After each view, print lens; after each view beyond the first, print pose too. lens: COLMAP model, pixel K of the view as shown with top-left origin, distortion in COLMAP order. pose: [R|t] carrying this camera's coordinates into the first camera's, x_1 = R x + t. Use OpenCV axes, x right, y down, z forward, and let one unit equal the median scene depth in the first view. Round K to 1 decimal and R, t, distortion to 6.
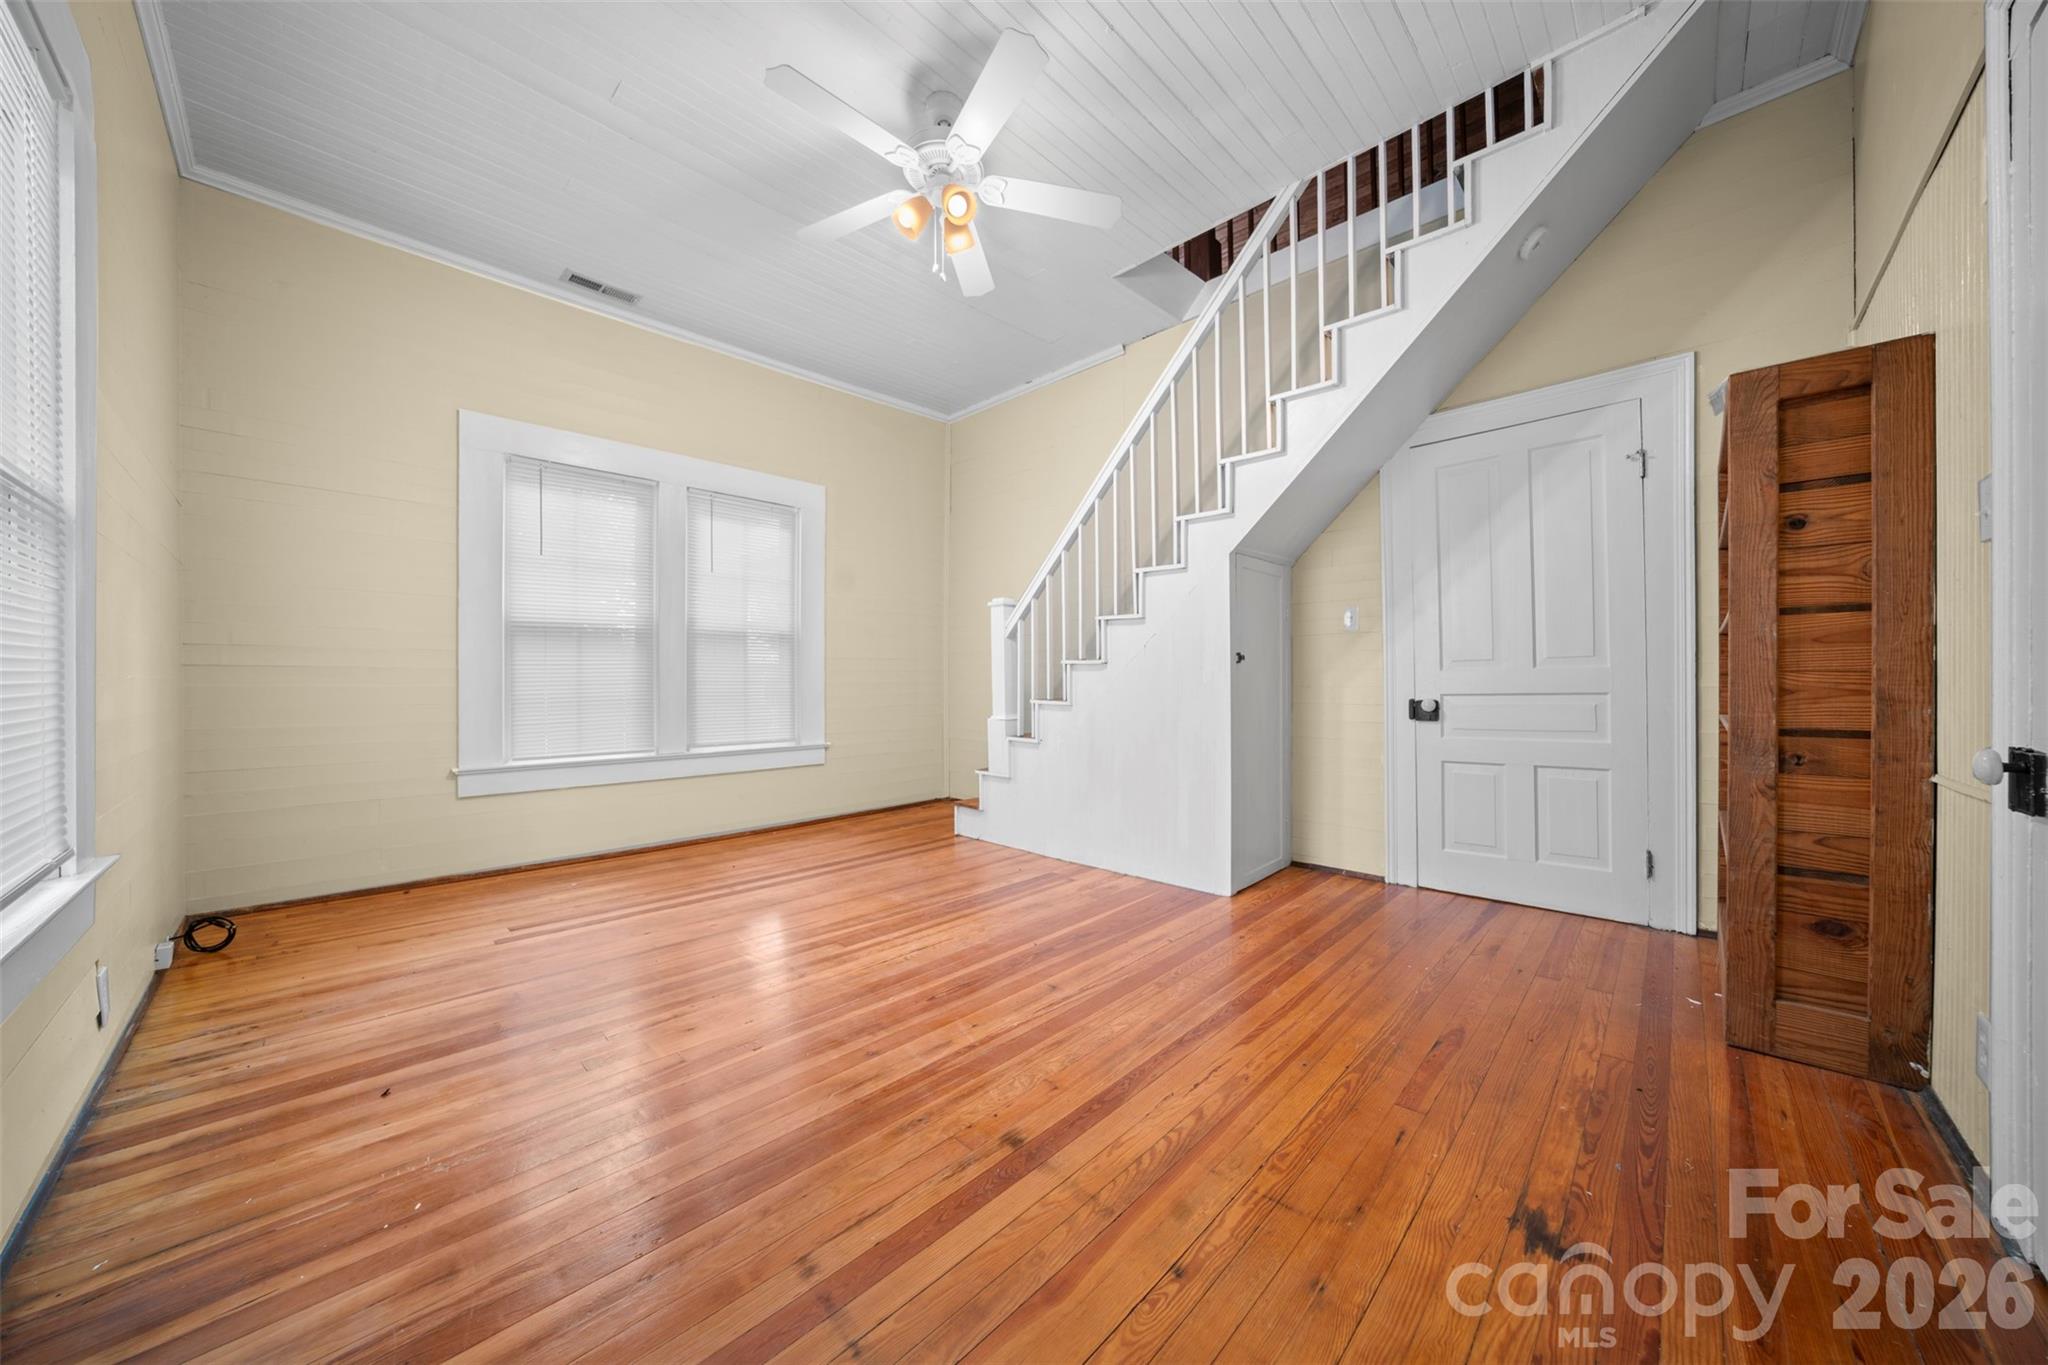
lens RADIAL K [[698.1, 0, 1023.1], [0, 698.1, 673.0], [0, 0, 1]] dist [-0.029766, 0.008162]
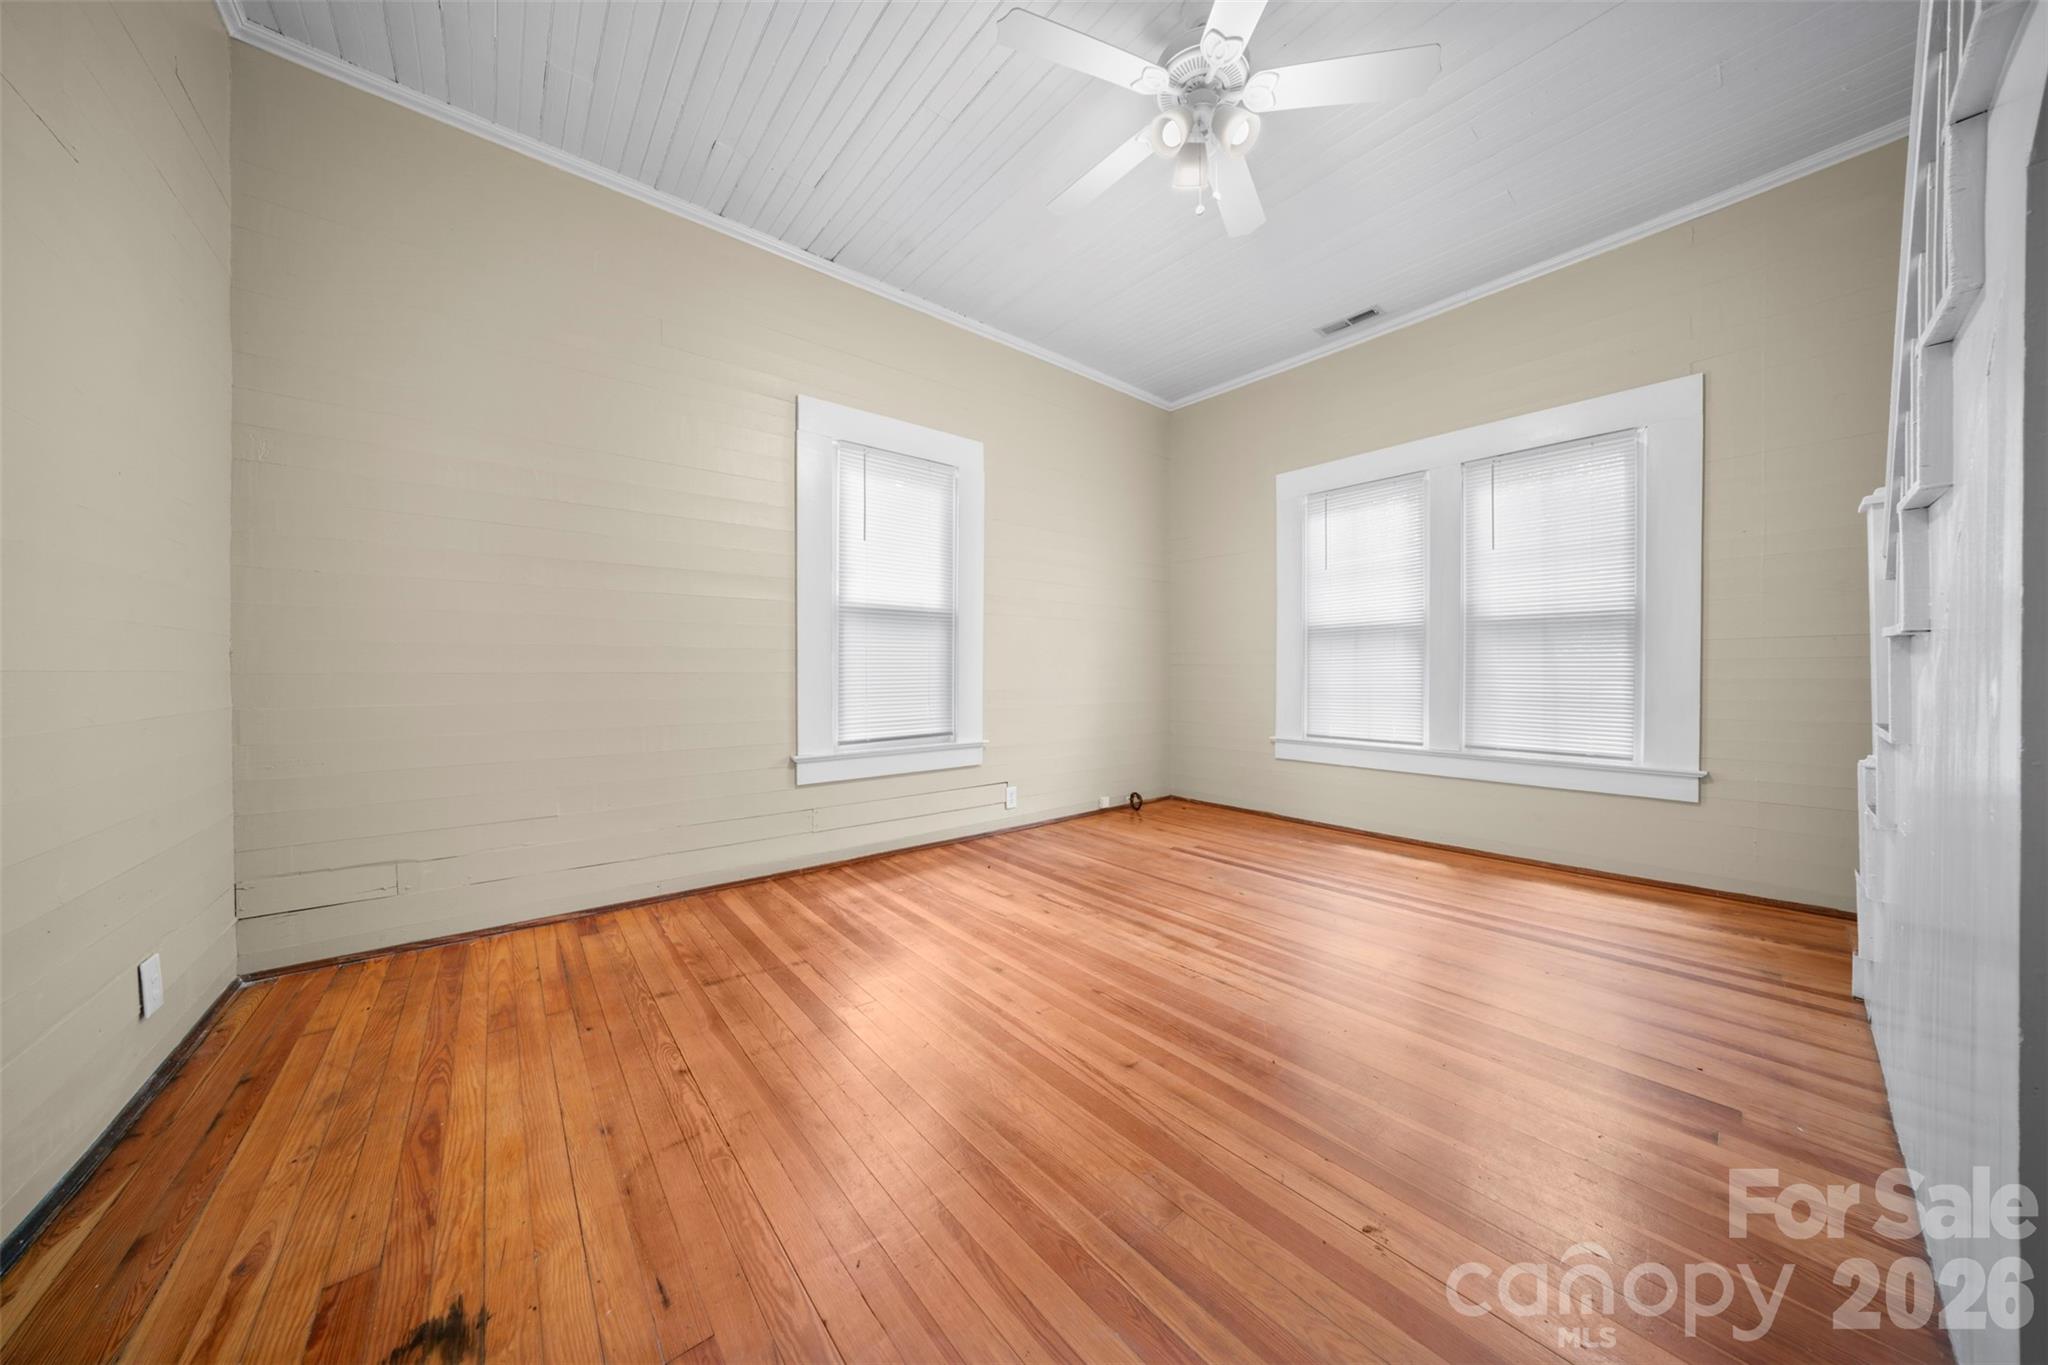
lens RADIAL K [[643.2, 0, 1027.1], [0, 643.2, 671.2], [0, 0, 1]] dist [-0.025290, 0.005895]
pose [[-0.095351, 0.000884, -0.995443, 0.708961], [0.013520, 0.999909, -0.000407, 0.000054], [0.995352, -0.013497, -0.095354, 0.871934]]
